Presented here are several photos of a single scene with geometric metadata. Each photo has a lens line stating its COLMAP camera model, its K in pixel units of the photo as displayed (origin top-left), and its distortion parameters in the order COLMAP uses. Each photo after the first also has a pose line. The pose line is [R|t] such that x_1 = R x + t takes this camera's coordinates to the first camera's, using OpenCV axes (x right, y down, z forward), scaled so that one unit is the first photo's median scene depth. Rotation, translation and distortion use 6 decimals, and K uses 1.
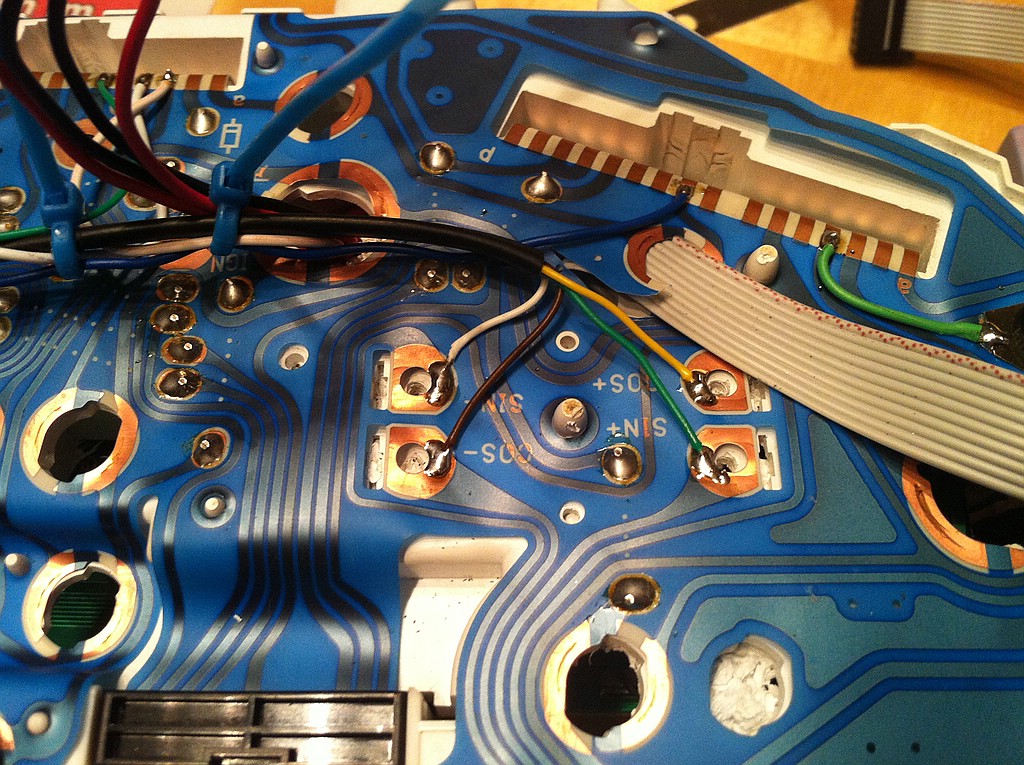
lens RADIAL K [[1008.5, 0, 515.1], [0, 1008.5, 399.2], [0, 0, 1]] dist [0.119515, -0.455658]
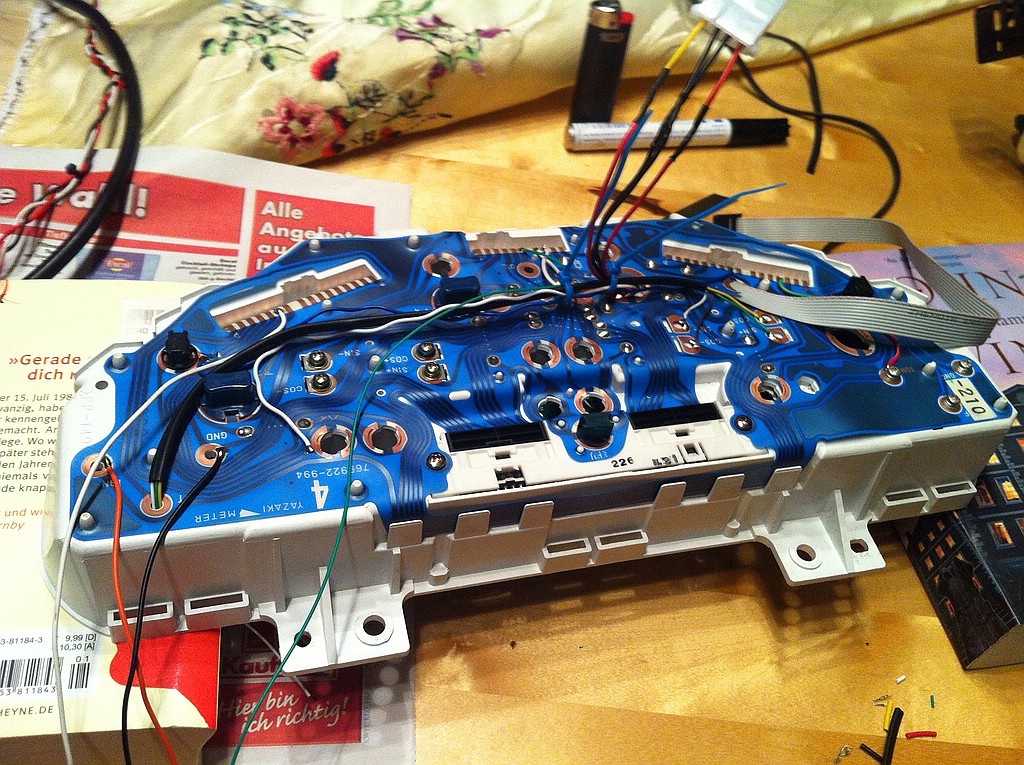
lens RADIAL K [[1008.5, 0, 515.1], [0, 1008.5, 399.2], [0, 0, 1]] dist [0.119515, -0.455658]
pose [[0.953791, -0.101256, 0.282894, -1.319769], [0.173765, 0.953978, -0.244400, 0.778928], [-0.245128, 0.282264, 0.927491, -1.501419]]
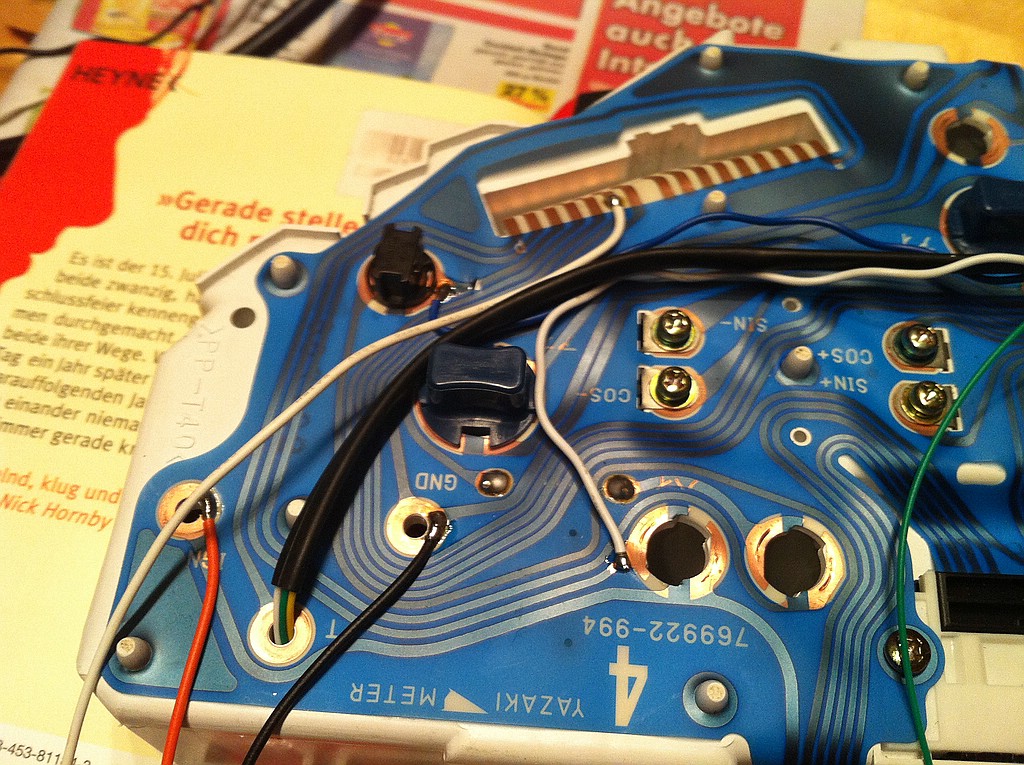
lens RADIAL K [[1008.5, 0, 515.1], [0, 1008.5, 399.2], [0, 0, 1]] dist [0.119515, -0.455658]
pose [[0.998199, 0.055122, -0.023671, -1.216557], [-0.056143, 0.997411, -0.044925, 0.125626], [0.021134, 0.046173, 0.998710, -0.234446]]
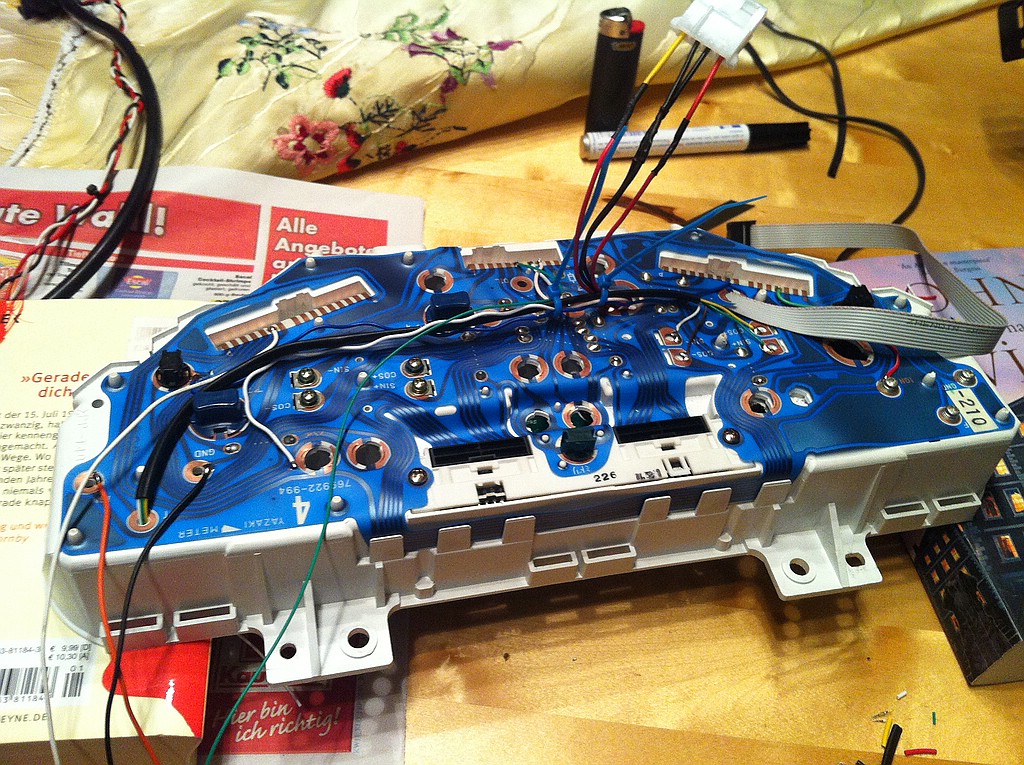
lens RADIAL K [[1008.5, 0, 515.1], [0, 1008.5, 399.2], [0, 0, 1]] dist [0.119515, -0.455658]
pose [[0.969478, -0.107576, 0.220319, -1.125858], [0.163908, 0.952654, -0.256094, 0.784442], [-0.182339, 0.284389, 0.941210, -1.574360]]
